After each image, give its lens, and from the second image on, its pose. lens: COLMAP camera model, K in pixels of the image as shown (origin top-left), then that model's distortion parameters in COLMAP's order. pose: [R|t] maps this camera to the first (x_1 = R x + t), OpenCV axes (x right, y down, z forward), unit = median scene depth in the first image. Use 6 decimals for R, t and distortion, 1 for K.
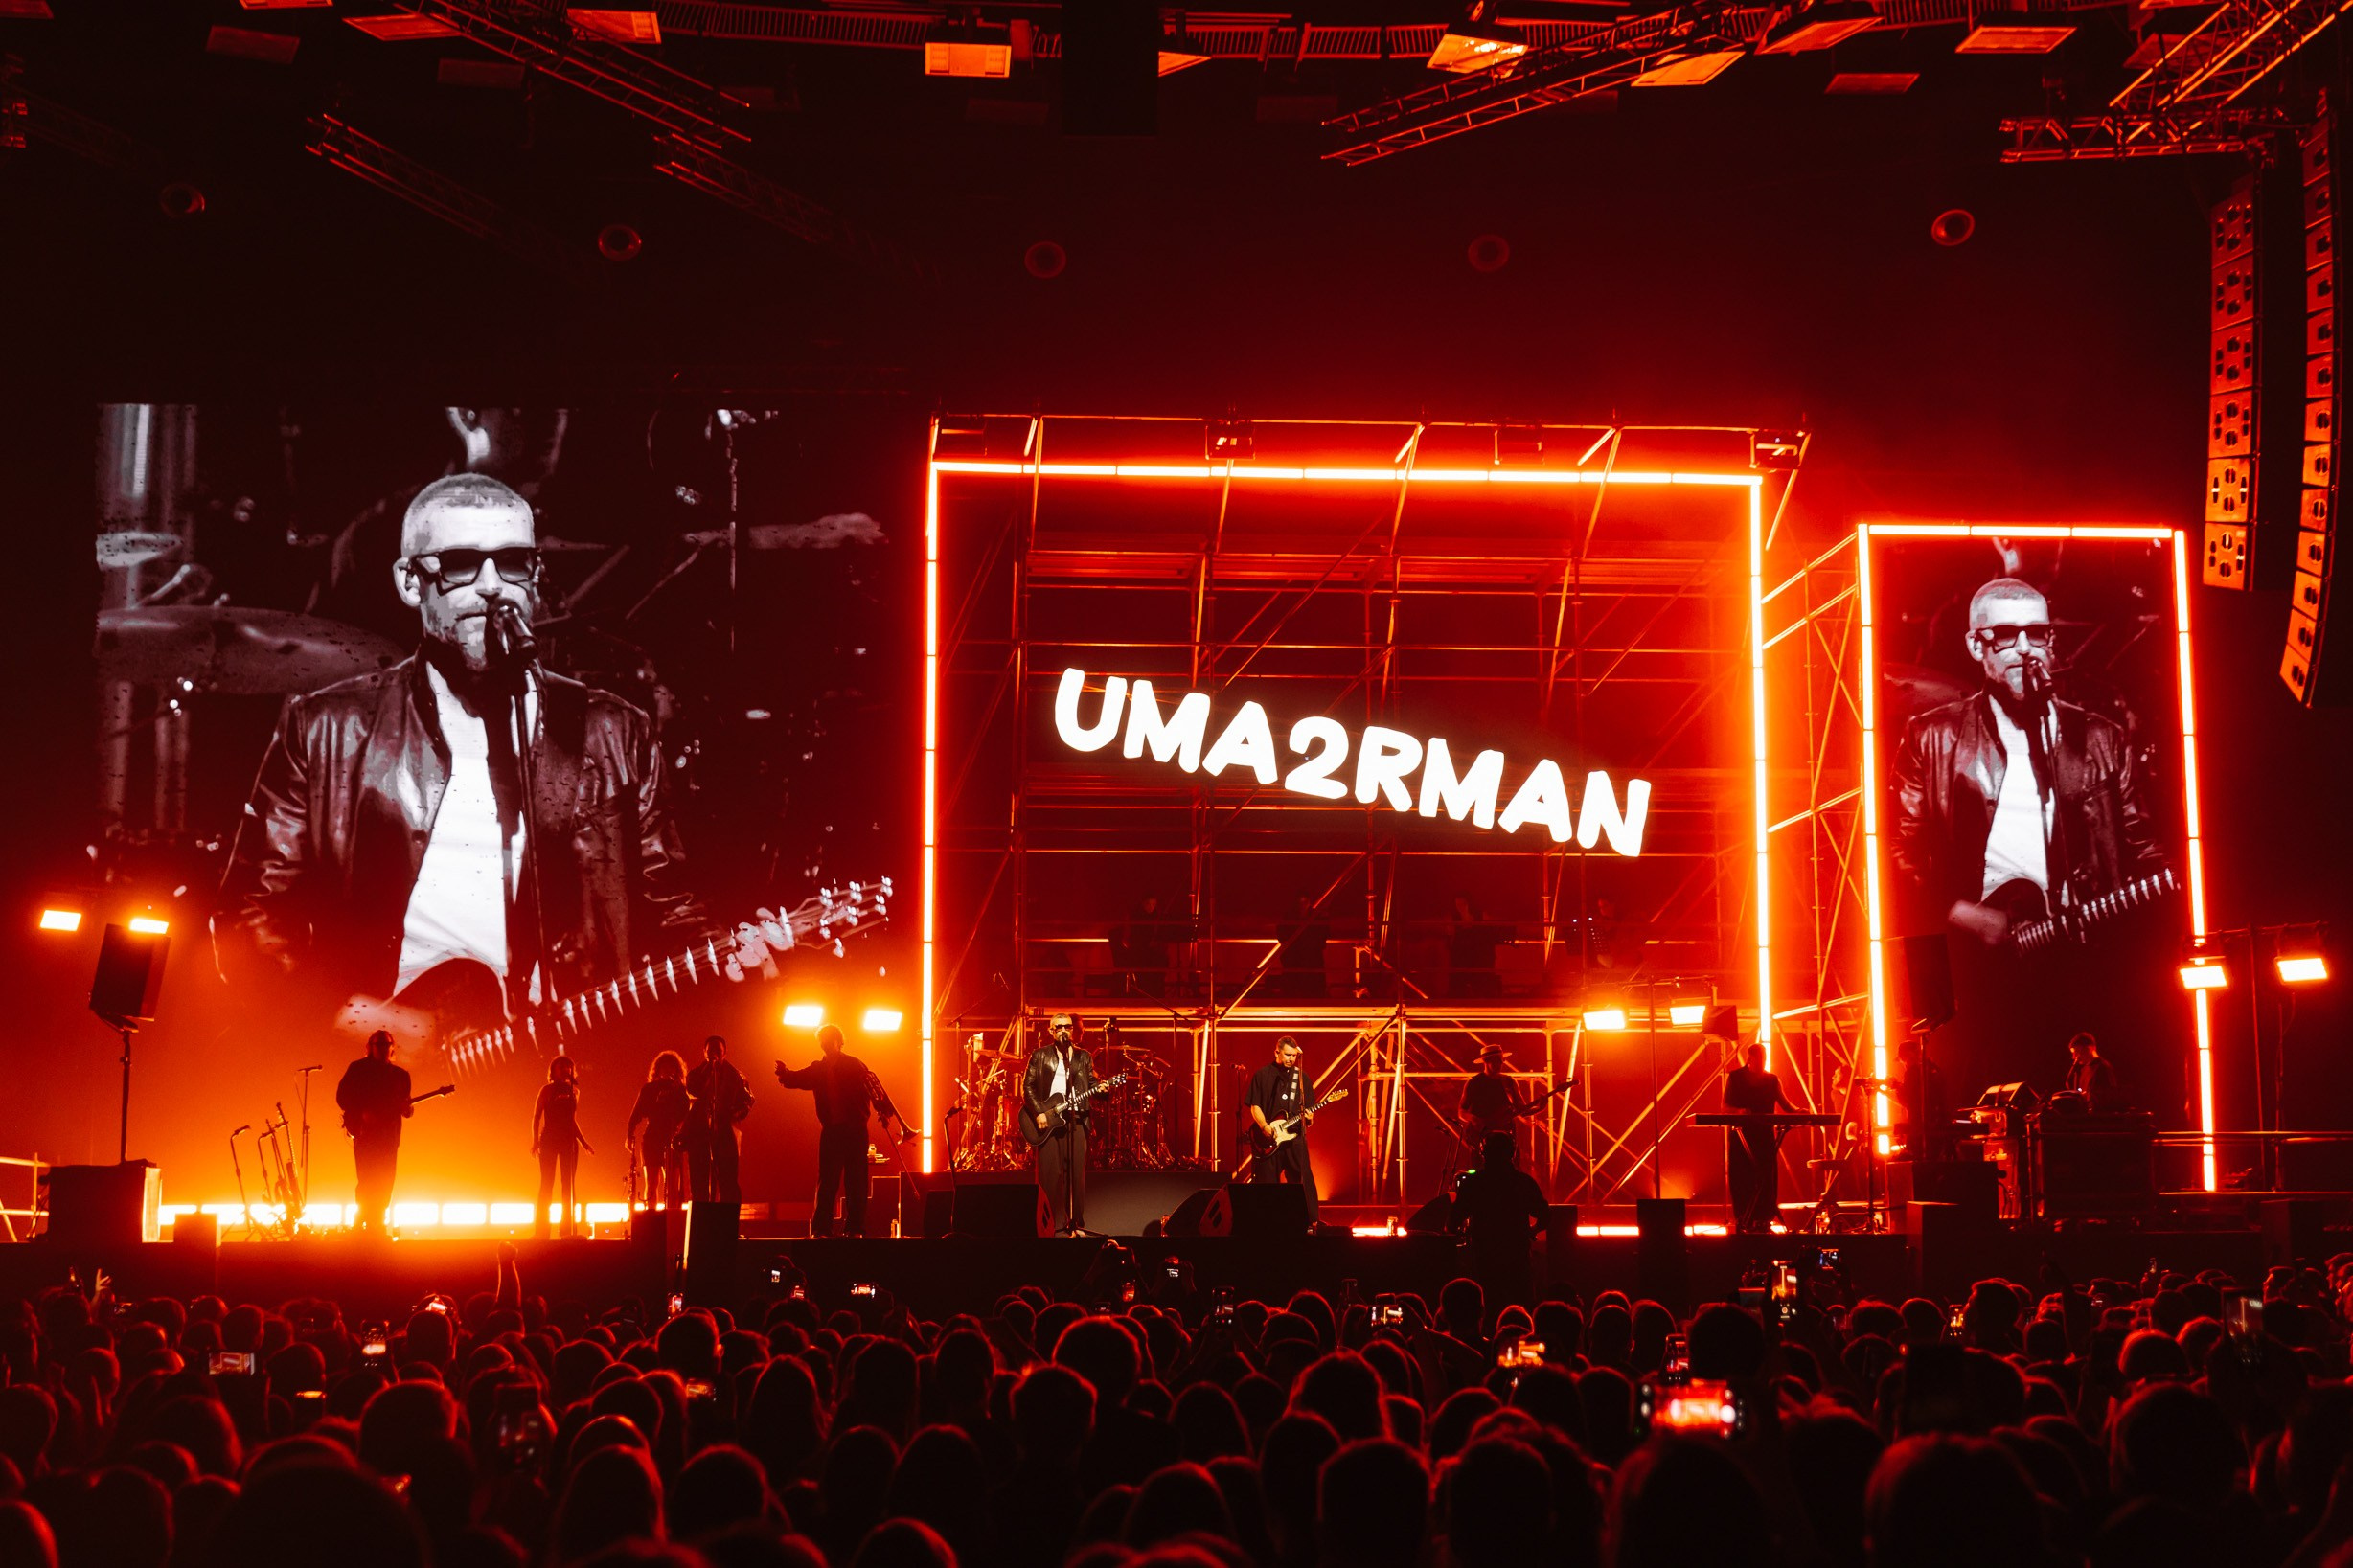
lens RADIAL K [[3399.3, 0, 1202.2], [0, 3399.3, 783.3], [0, 0, 1]] dist [0.006159, 0.000000]
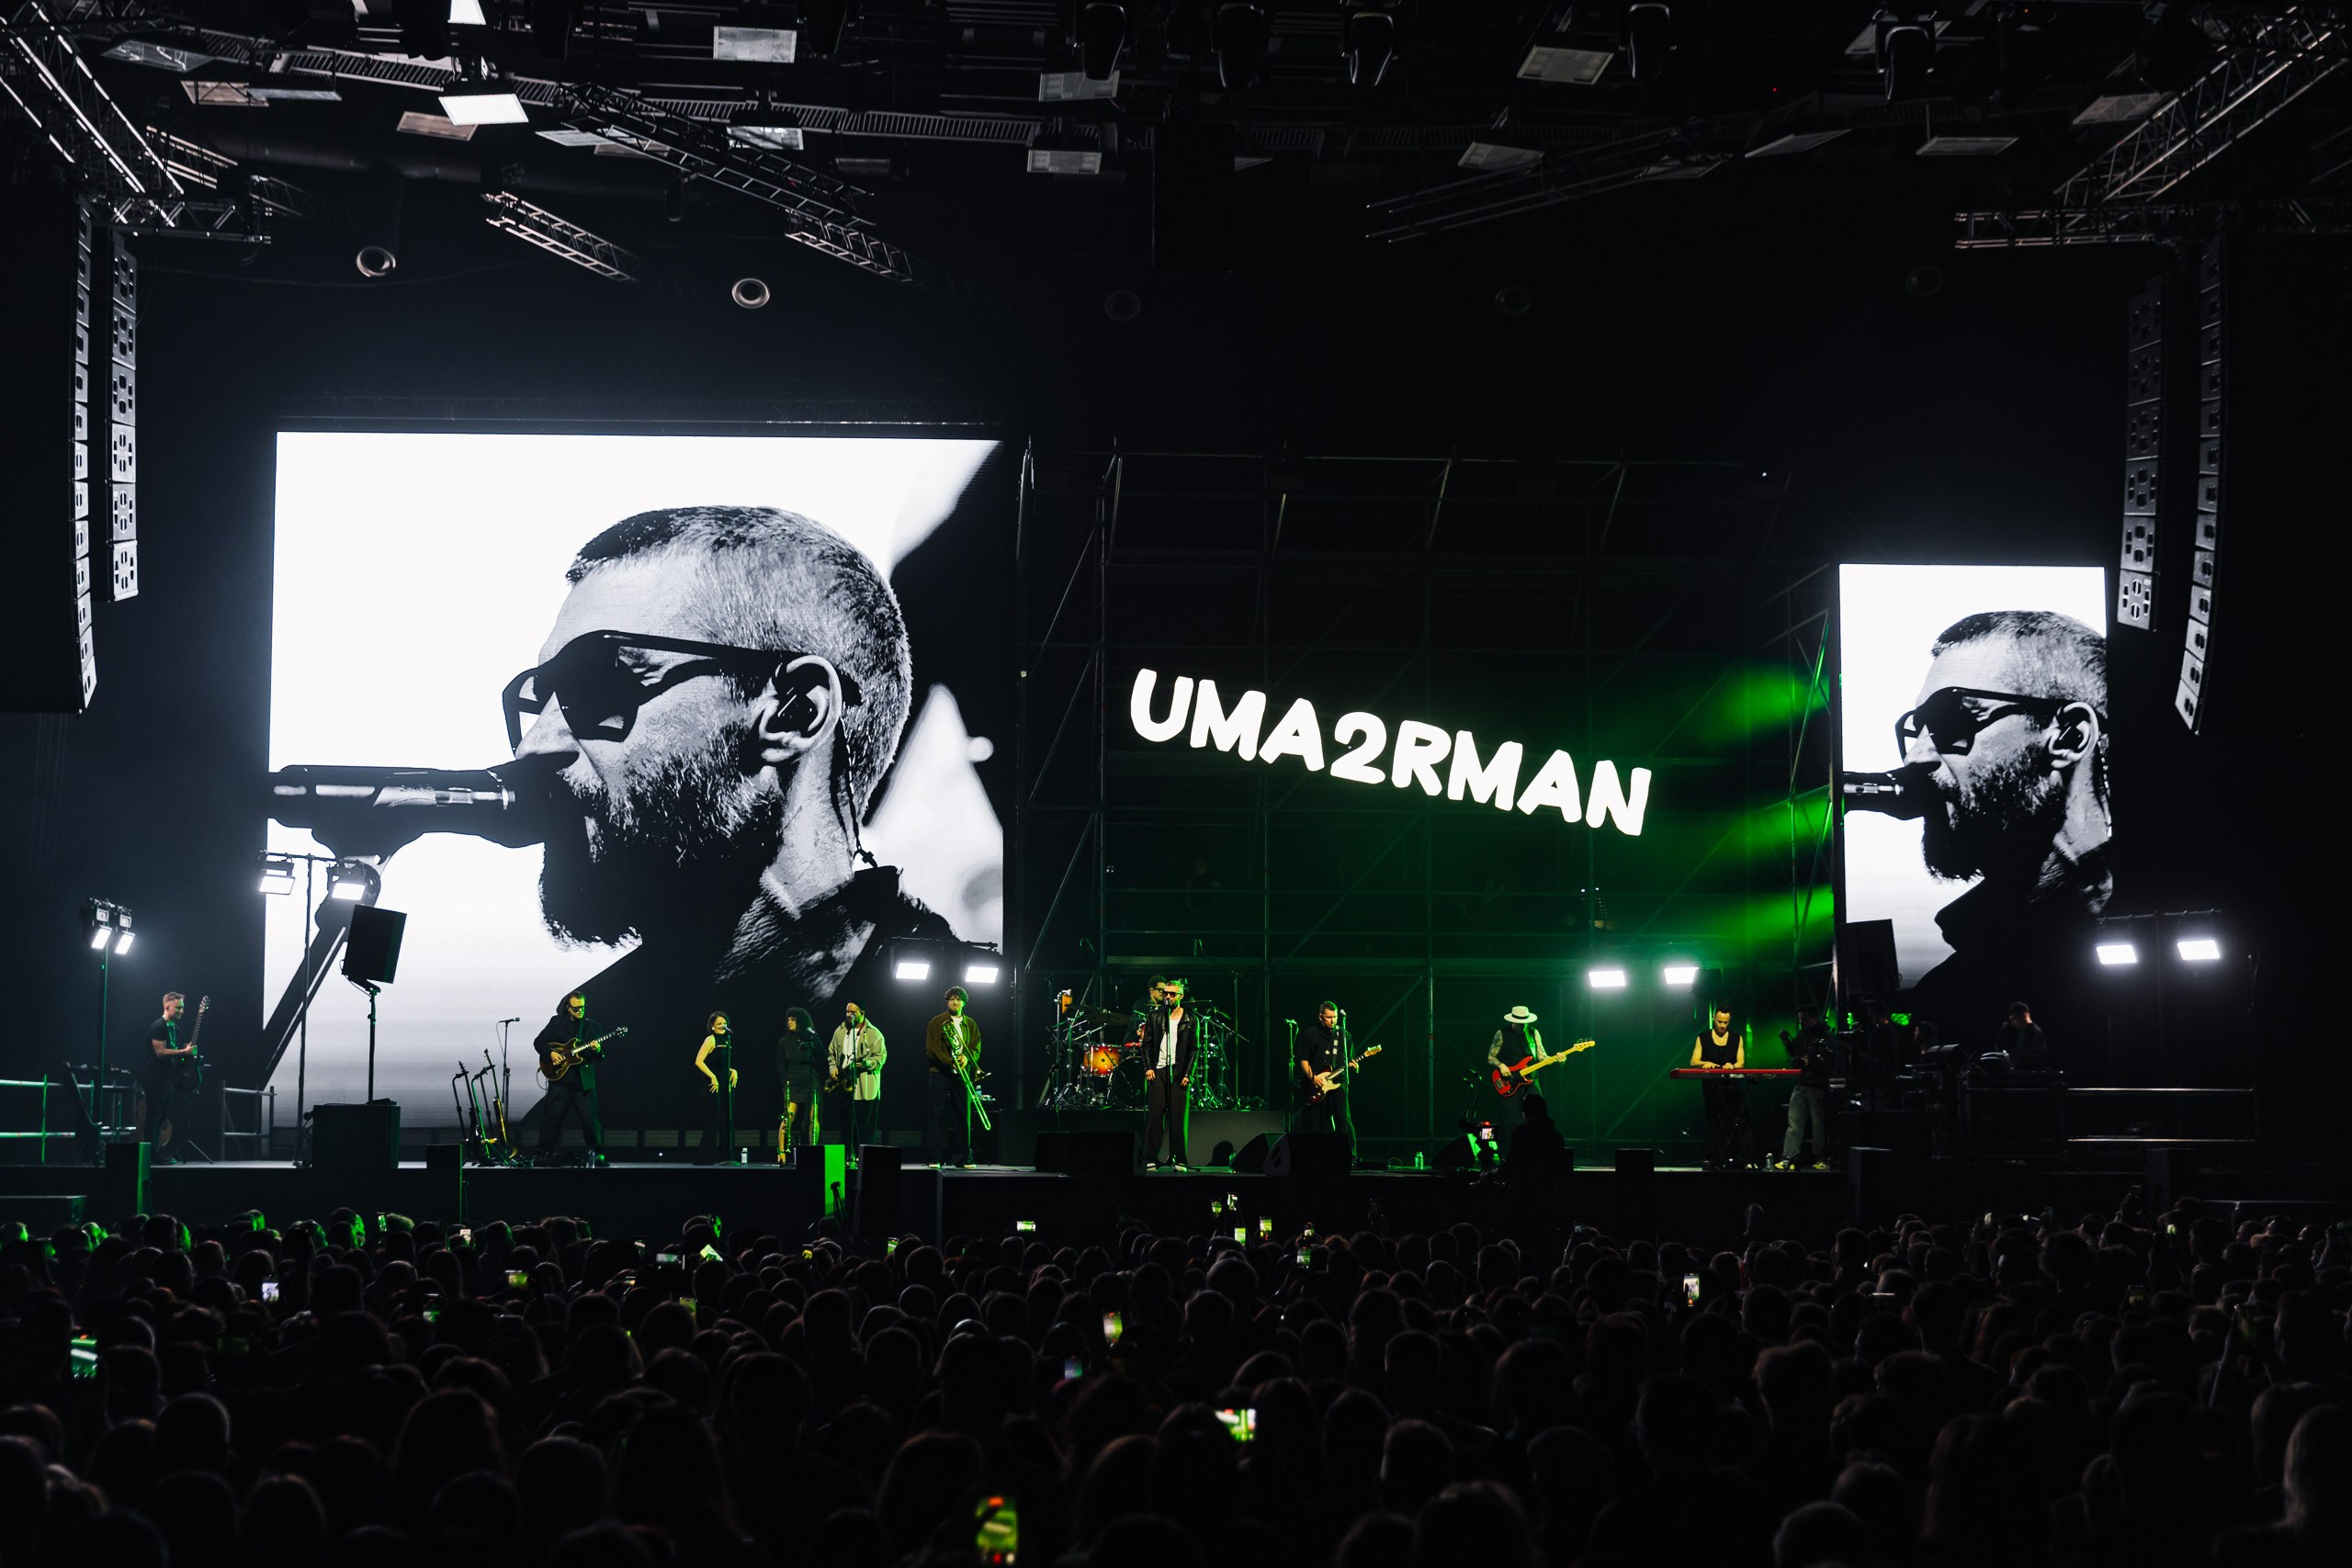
lens RADIAL K [[3397.9, 0, 1153.4], [0, 3397.9, 806.3], [0, 0, 1]] dist [0.006159, 0.000000]
pose [[0.999675, 0.006296, -0.024706, -0.007036], [-0.005429, 0.999374, 0.034971, -0.027639], [0.024911, -0.034825, 0.999083, -0.146884]]
